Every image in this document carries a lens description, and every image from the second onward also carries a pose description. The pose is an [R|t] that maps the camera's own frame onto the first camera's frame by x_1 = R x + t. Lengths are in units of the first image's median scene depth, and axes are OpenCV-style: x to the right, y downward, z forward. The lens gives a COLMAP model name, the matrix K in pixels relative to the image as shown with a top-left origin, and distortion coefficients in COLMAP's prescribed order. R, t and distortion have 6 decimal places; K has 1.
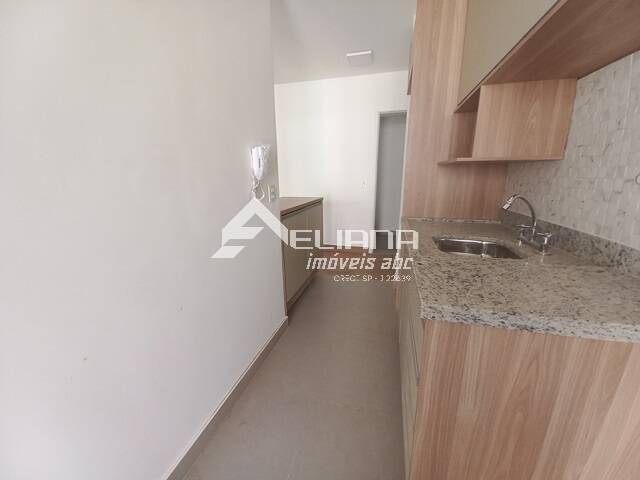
lens RADIAL K [[254.7, 0, 316.0], [0, 254.7, 241.0], [0, 0, 1]] dist [0.005956, -0.010025]
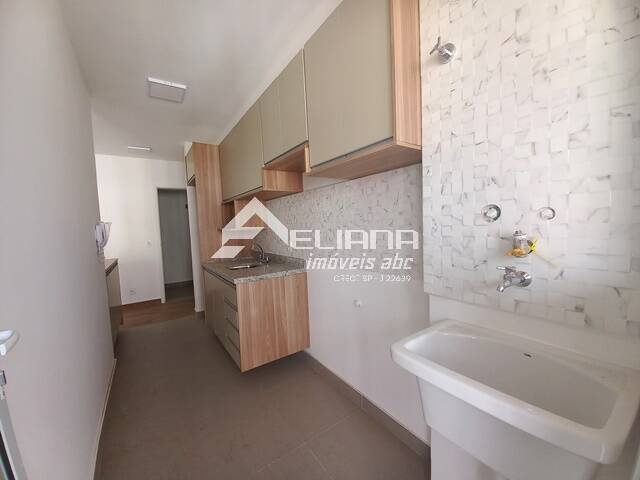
lens RADIAL K [[254.7, 0, 319.7], [0, 254.7, 240.3], [0, 0, 1]] dist [0.005956, -0.010025]
pose [[0.638827, -0.067289, 0.766402, -0.522185], [0.225414, 0.968821, -0.102831, 0.136057], [-0.735587, 0.238449, 0.634077, -0.765266]]
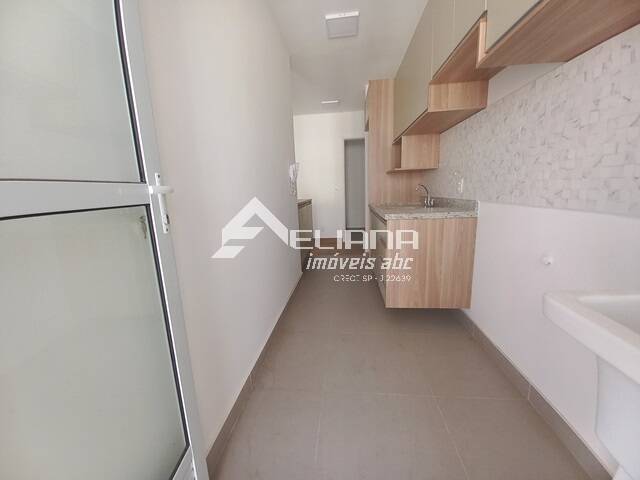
lens RADIAL K [[254.7, 0, 318.6], [0, 254.7, 240.6], [0, 0, 1]] dist [0.005956, -0.010025]
pose [[0.984363, -0.062168, 0.164815, -0.360286], [0.071210, 0.996231, -0.049530, 0.262303], [-0.161115, 0.060492, 0.985080, -0.752557]]
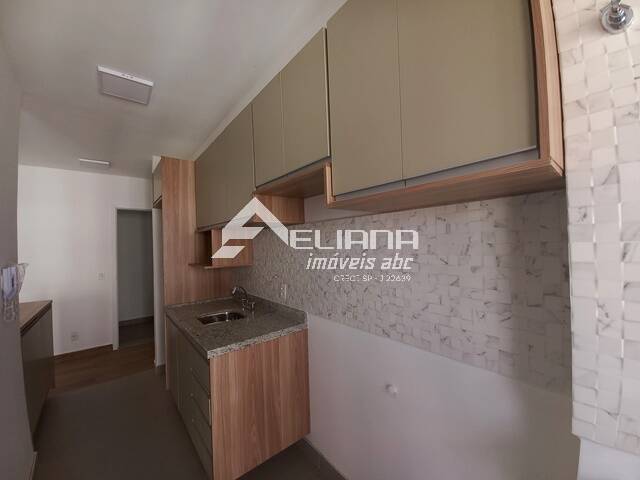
lens RADIAL K [[254.7, 0, 322.0], [0, 254.7, 240.3], [0, 0, 1]] dist [0.005956, -0.010025]
pose [[0.565098, 0.003588, 0.825016, -0.329072], [0.227385, 0.960583, -0.159926, -0.037217], [-0.793070, 0.277970, 0.542008, -0.482413]]
